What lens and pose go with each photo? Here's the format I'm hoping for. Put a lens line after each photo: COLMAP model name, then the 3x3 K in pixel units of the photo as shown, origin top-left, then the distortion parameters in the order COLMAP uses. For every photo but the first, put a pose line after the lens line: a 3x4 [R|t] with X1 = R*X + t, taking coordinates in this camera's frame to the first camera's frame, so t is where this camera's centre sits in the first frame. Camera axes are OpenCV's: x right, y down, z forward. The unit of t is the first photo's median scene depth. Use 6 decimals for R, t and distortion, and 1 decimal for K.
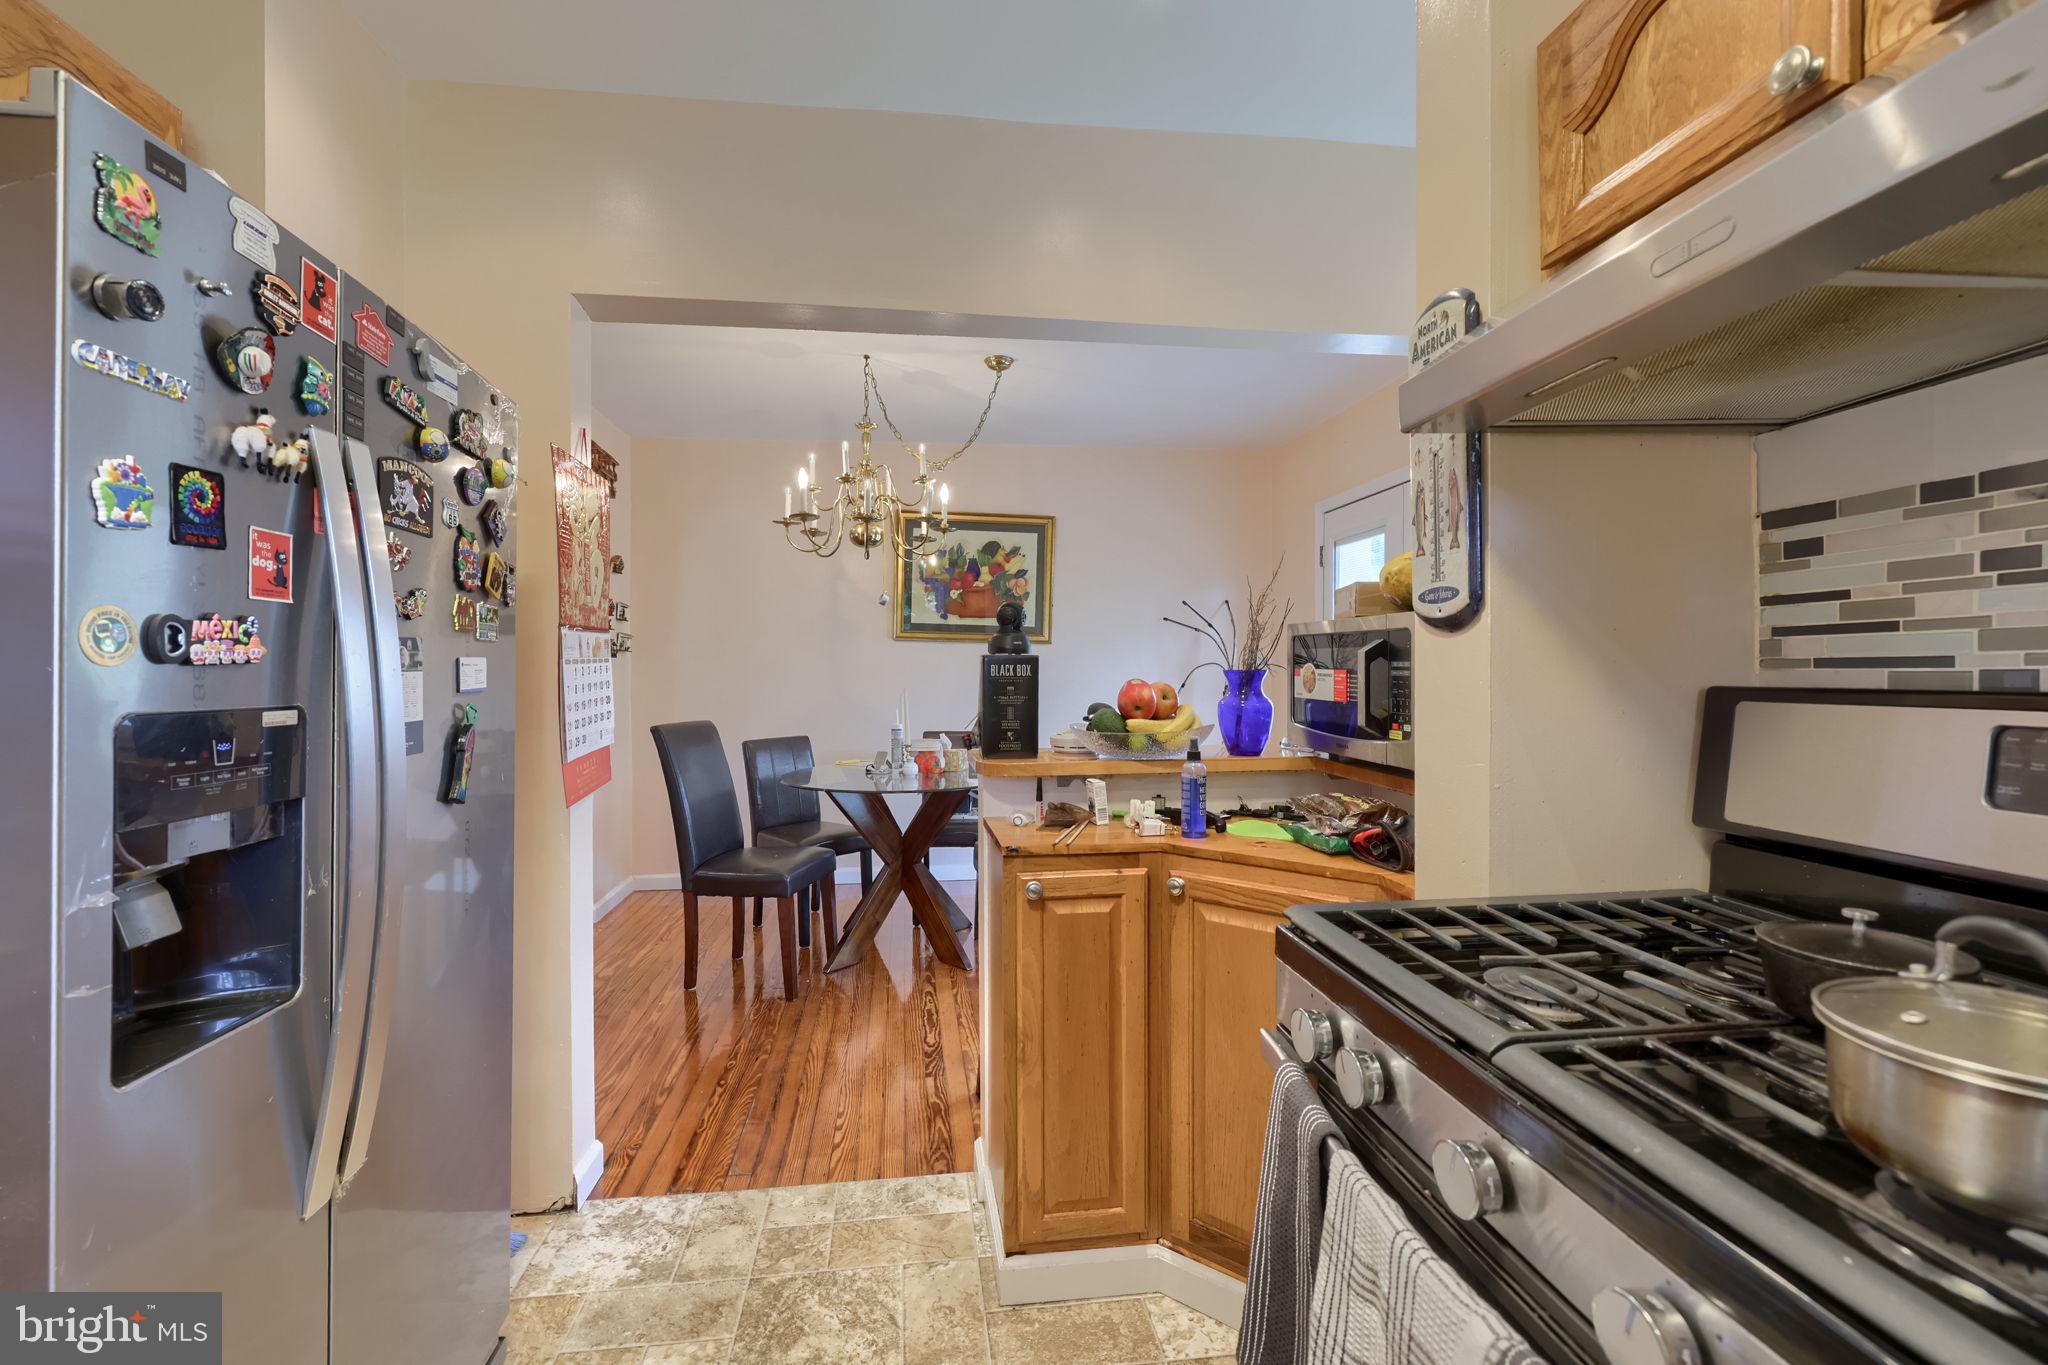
lens RADIAL K [[808.1, 0, 993.7], [0, 808.1, 675.0], [0, 0, 1]] dist [0.000004, 0.000081]
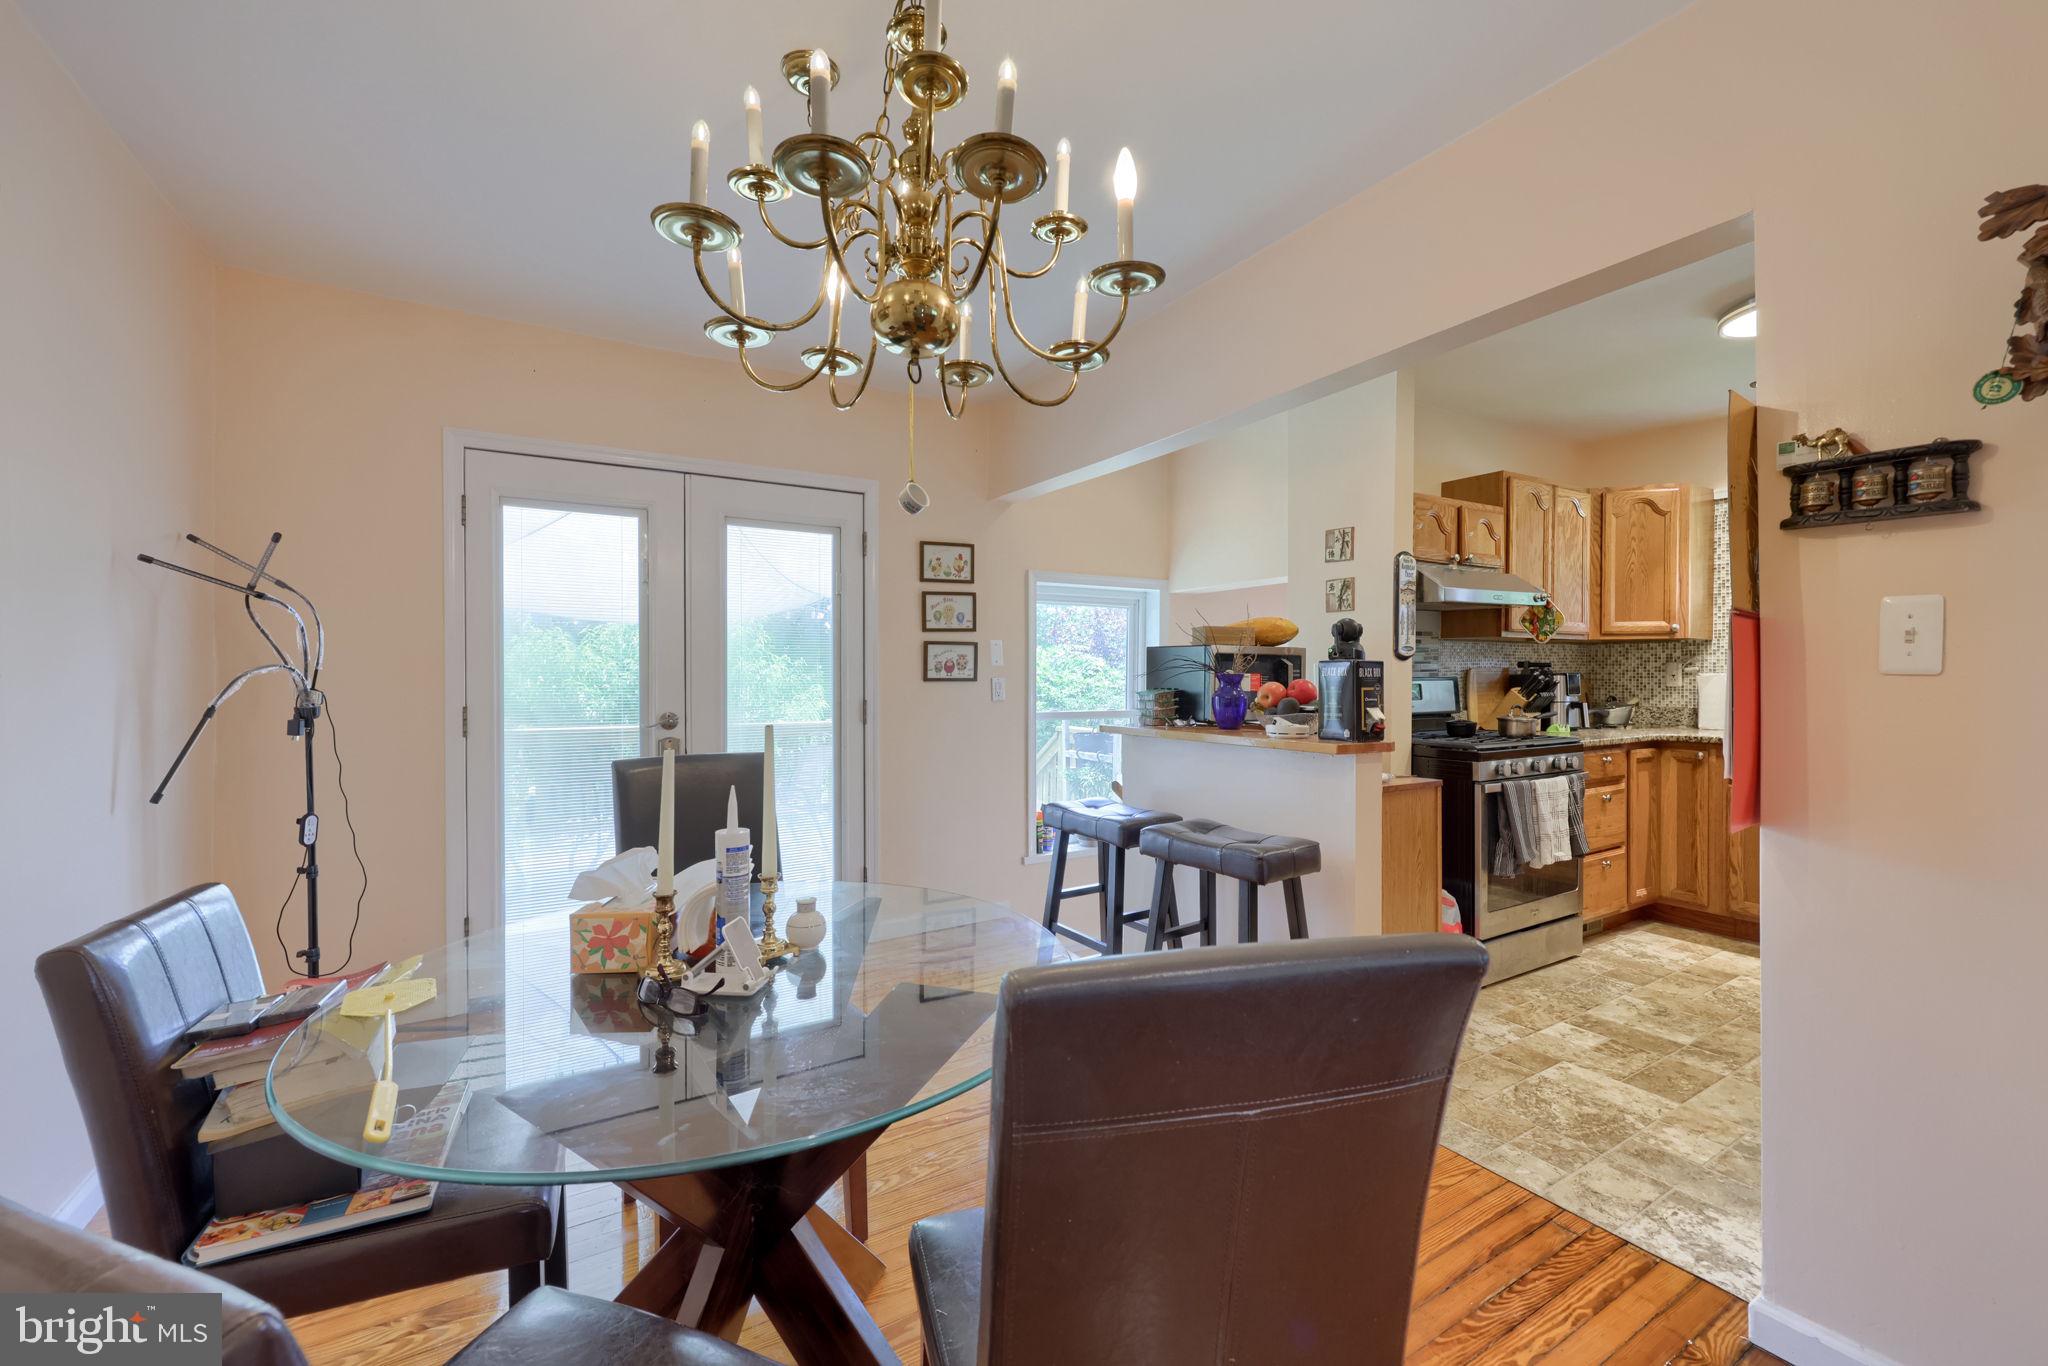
lens RADIAL K [[871.4, 0, 941.3], [0, 871.4, 685.5], [0, 0, 1]] dist [-0.001668, -0.000300]
pose [[-0.385043, -0.005264, 0.922884, -1.168101], [0.007330, 0.999935, 0.008762, -0.010561], [-0.922870, 0.010139, -0.384979, 2.494702]]
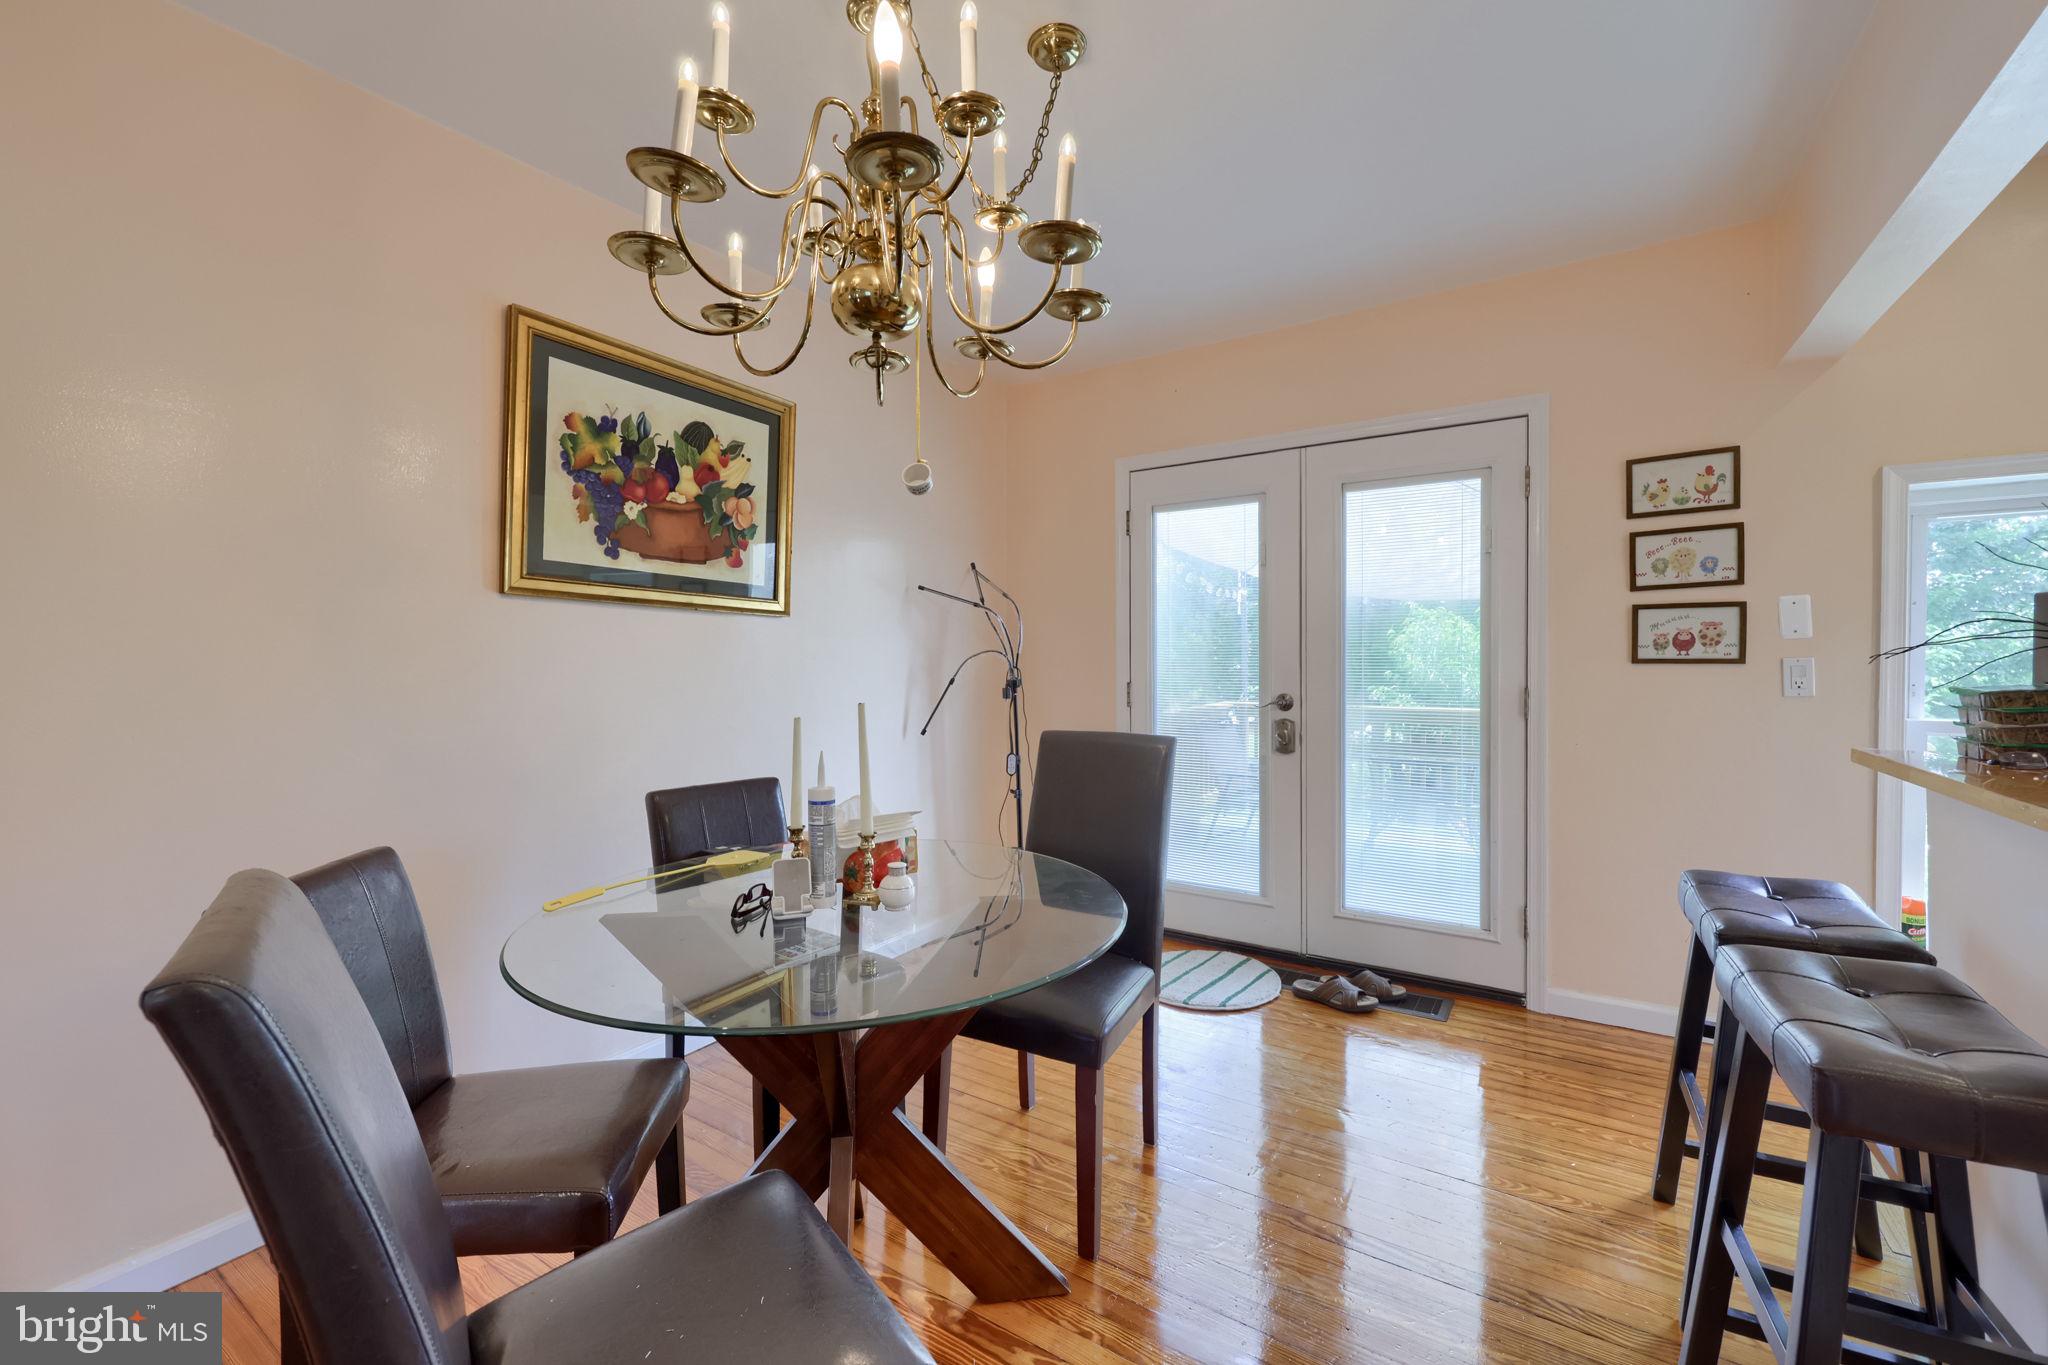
lens RADIAL K [[808.1, 0, 993.7], [0, 808.1, 675.0], [0, 0, 1]] dist [0.000004, 0.000081]
pose [[0.647754, -0.016406, 0.761673, -0.887526], [0.006475, 0.999851, 0.016030, -0.011523], [-0.761822, -0.005452, 0.647764, 1.534790]]
